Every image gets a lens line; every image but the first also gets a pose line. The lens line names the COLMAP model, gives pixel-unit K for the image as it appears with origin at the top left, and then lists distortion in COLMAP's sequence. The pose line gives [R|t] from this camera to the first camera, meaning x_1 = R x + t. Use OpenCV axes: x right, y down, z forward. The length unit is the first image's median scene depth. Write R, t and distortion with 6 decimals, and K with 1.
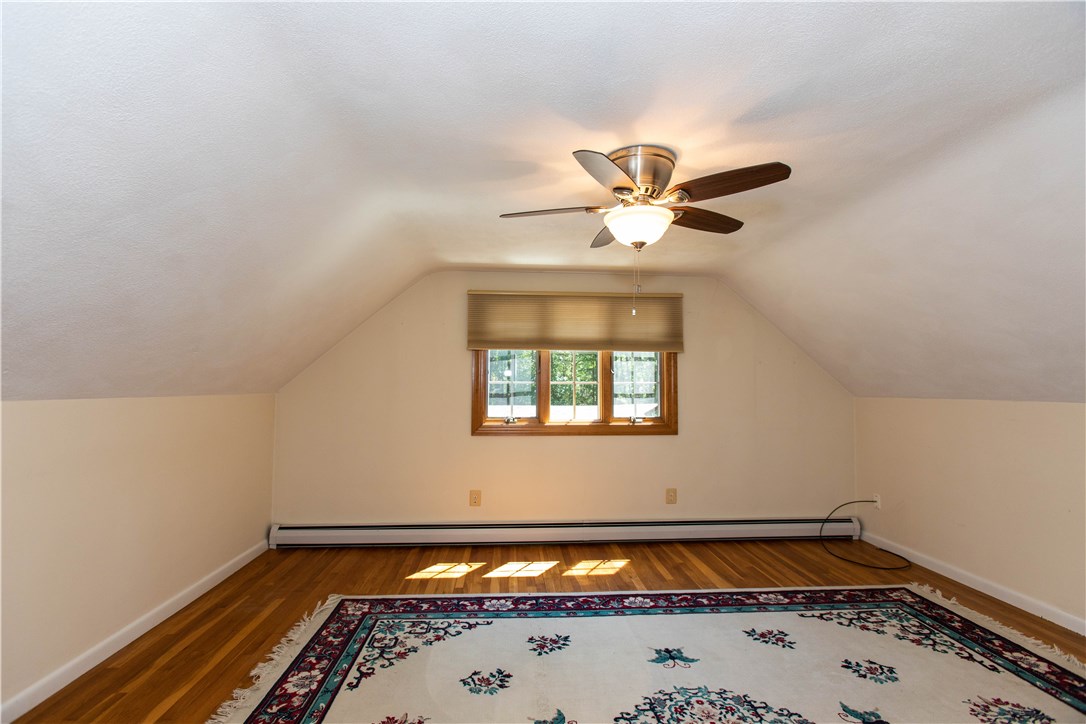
lens RADIAL K [[476.9, 0, 541.7], [0, 476.9, 358.4], [0, 0, 1]] dist [-0.006271, 0.005739]
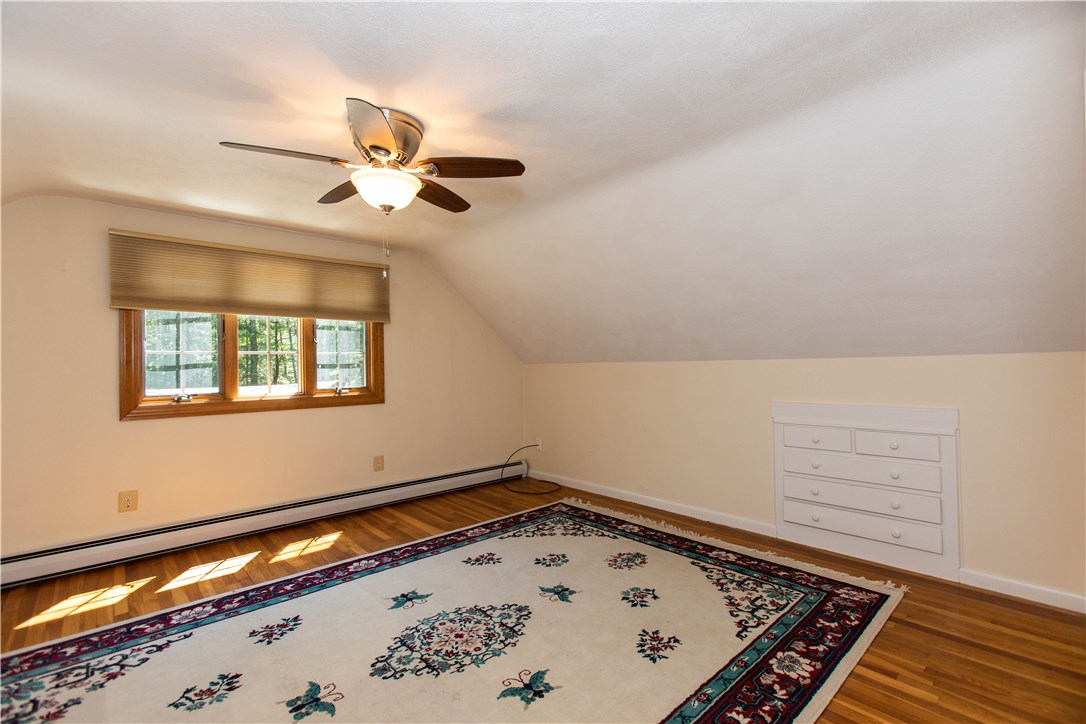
lens RADIAL K [[476.9, 0, 541.2], [0, 476.9, 356.2], [0, 0, 1]] dist [-0.006271, 0.005739]
pose [[0.788809, -0.006557, 0.614603, -0.105760], [-0.019496, 0.999173, 0.035682, 0.022479], [-0.614329, -0.040129, 0.788029, -0.009774]]
